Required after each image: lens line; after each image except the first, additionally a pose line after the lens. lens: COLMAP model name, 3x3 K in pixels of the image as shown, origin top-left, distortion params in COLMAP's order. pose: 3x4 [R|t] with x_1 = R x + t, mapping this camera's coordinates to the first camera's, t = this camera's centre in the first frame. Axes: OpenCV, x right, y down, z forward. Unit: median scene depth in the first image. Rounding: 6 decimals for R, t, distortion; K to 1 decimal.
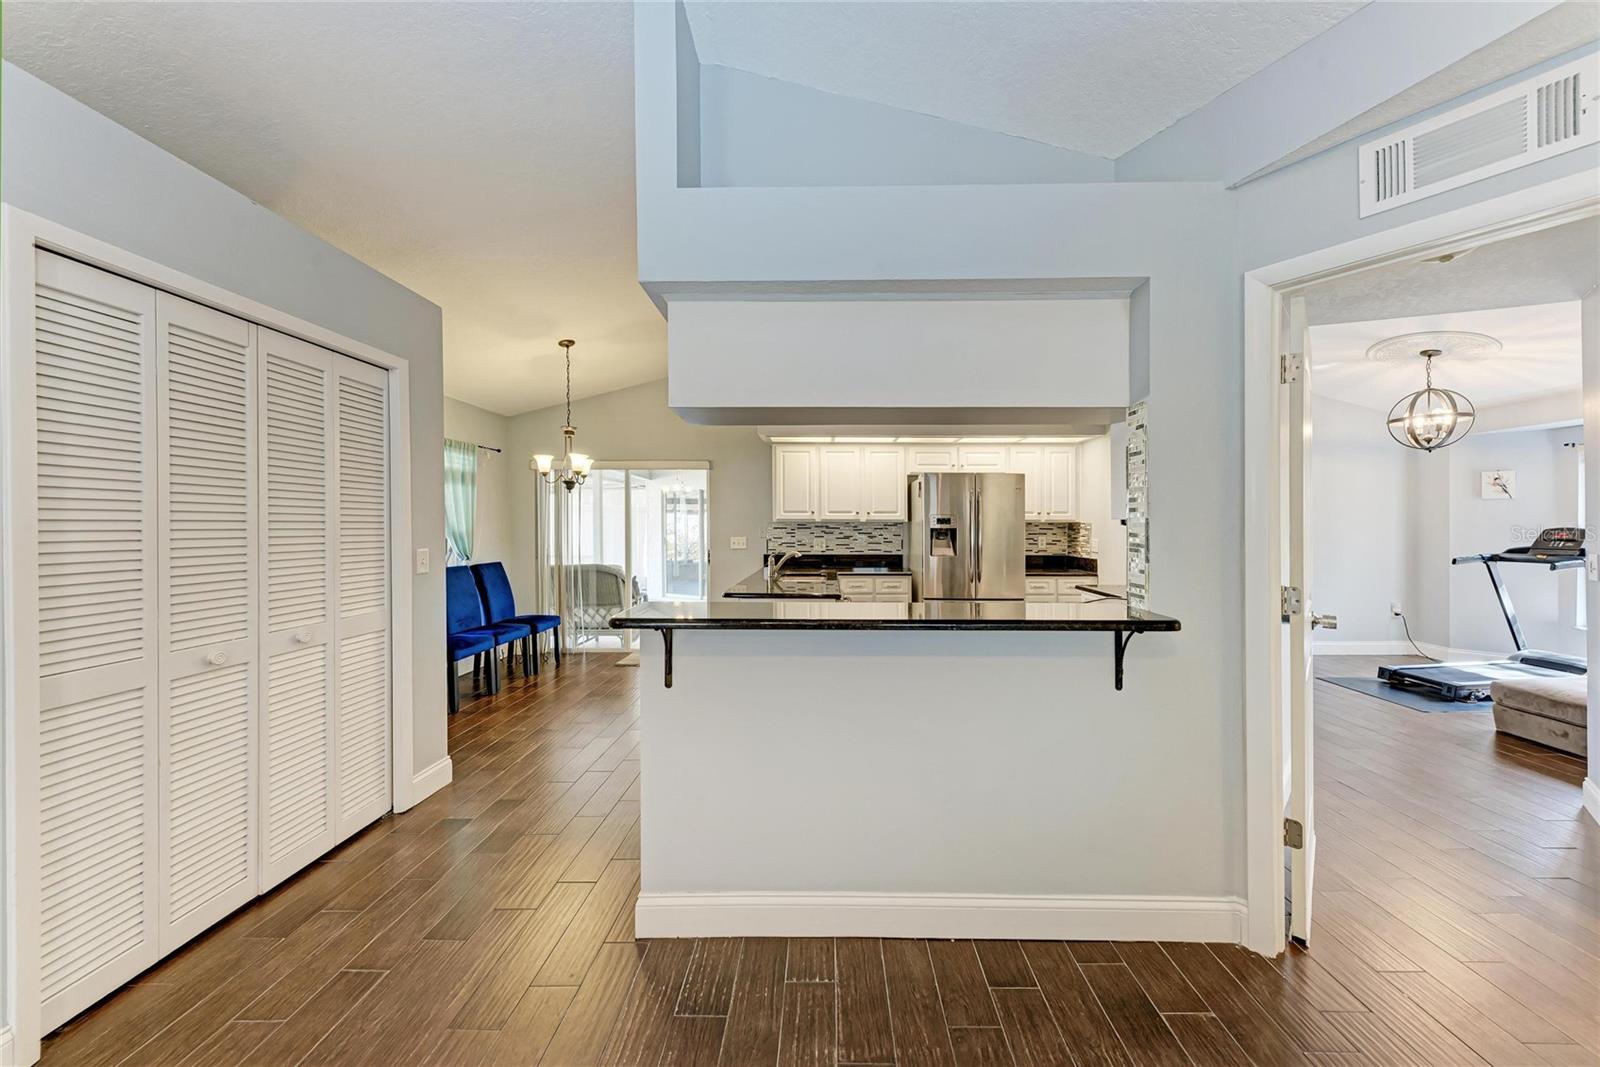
lens RADIAL K [[570.5, 0, 843.0], [0, 570.5, 514.9], [0, 0, 1]] dist [0.001937, -0.000039]
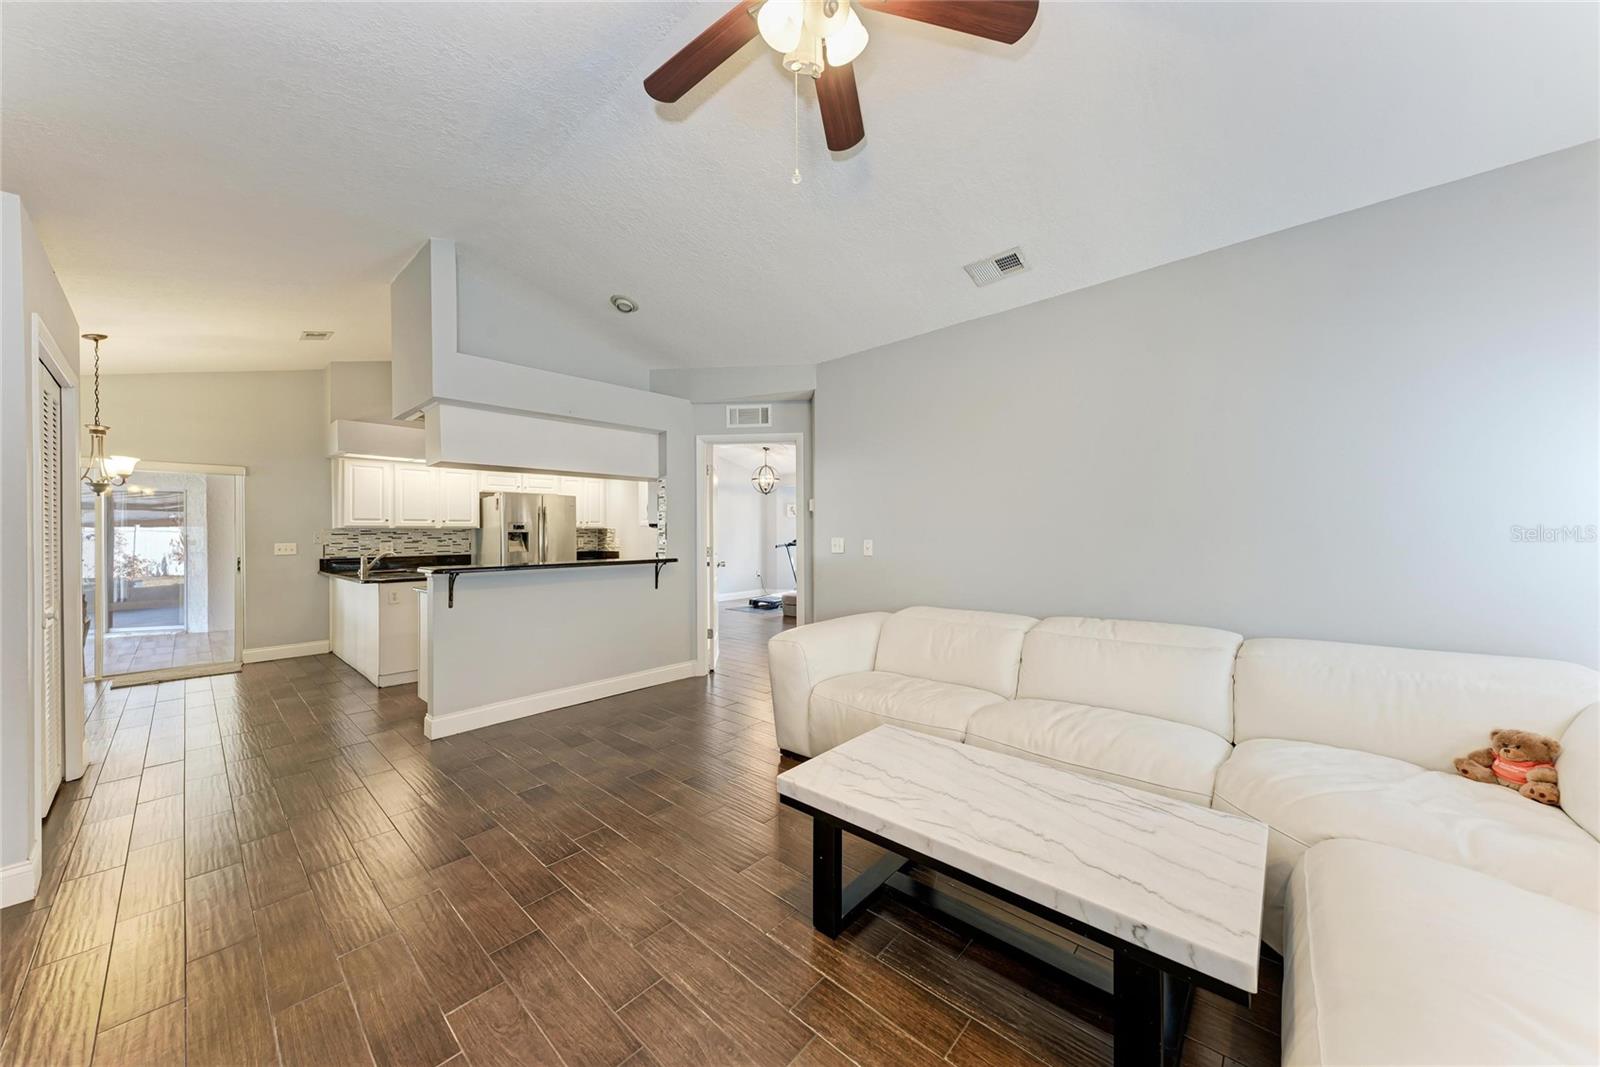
lens RADIAL K [[549.6, 0, 793.5], [0, 549.6, 535.3], [0, 0, 1]] dist [0.007623, -0.000075]
pose [[0.699119, -0.008398, 0.714956, -0.320545], [-0.002074, 0.999903, 0.013774, 0.010826], [-0.715002, -0.011113, 0.699034, -0.440669]]
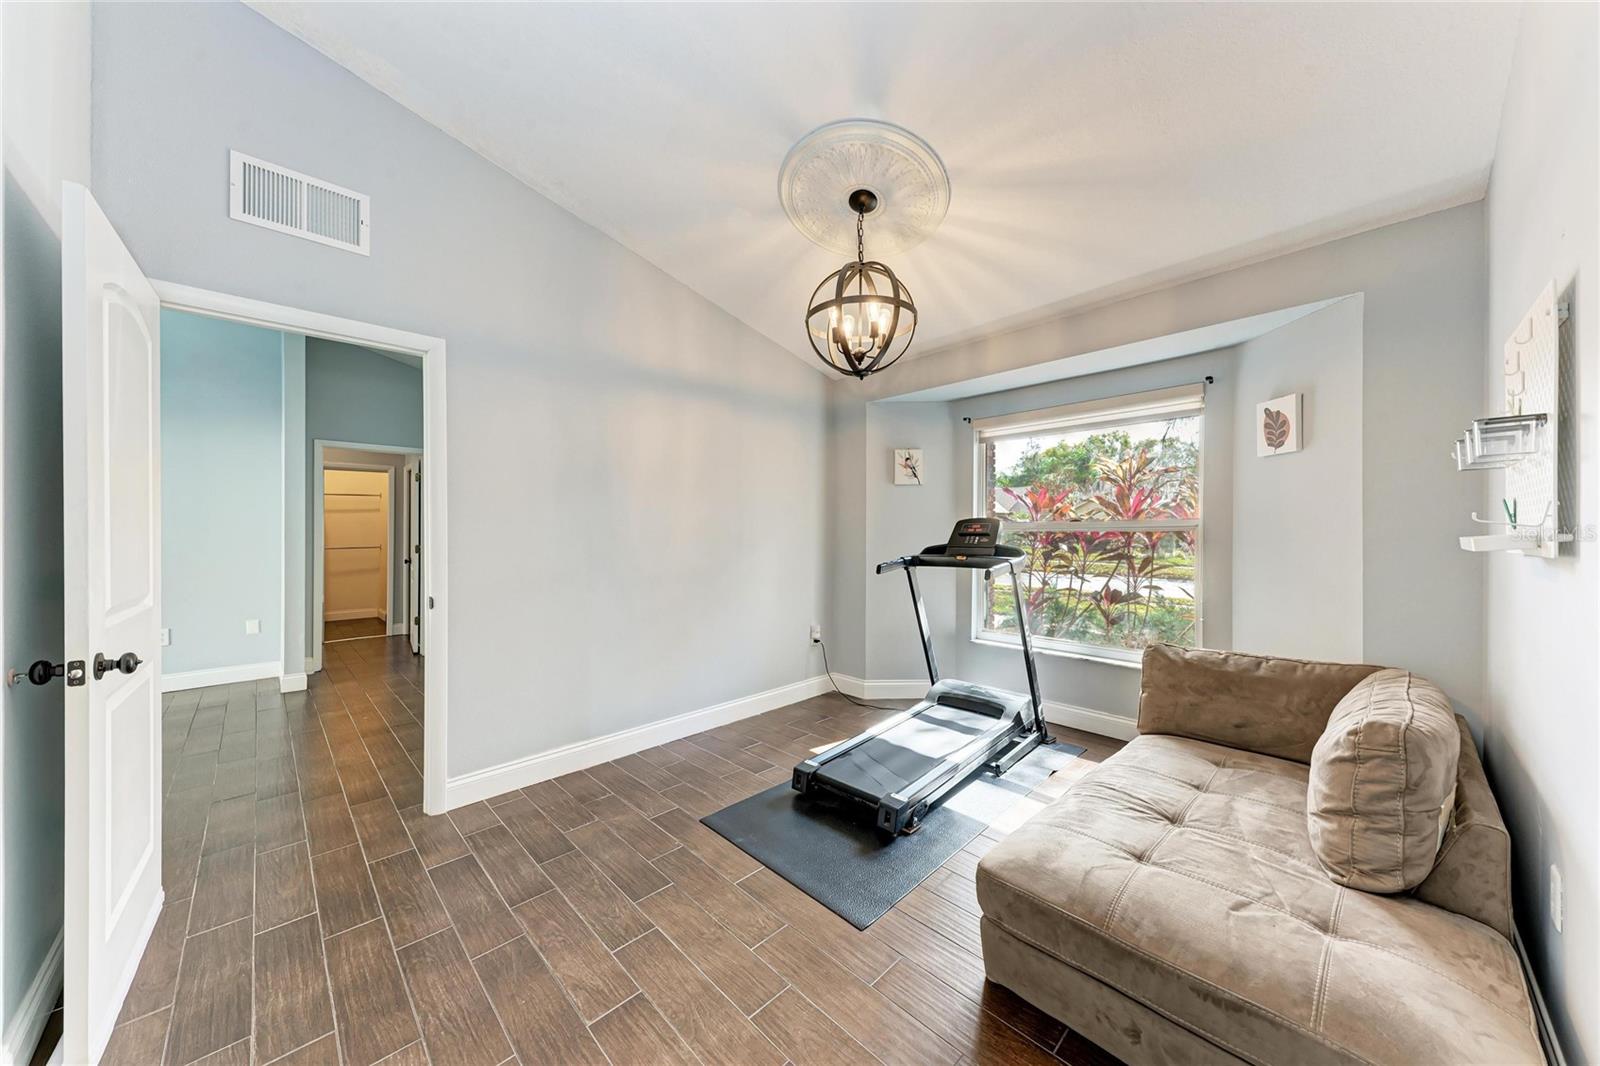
lens RADIAL K [[549.6, 0, 793.5], [0, 549.6, 534.8], [0, 0, 1]] dist [0.007623, -0.000075]
pose [[0.743671, -0.009828, 0.668474, 0.524808], [-0.004177, 0.999804, 0.019346, 0.027474], [-0.668533, -0.017180, 0.743484, 0.546462]]
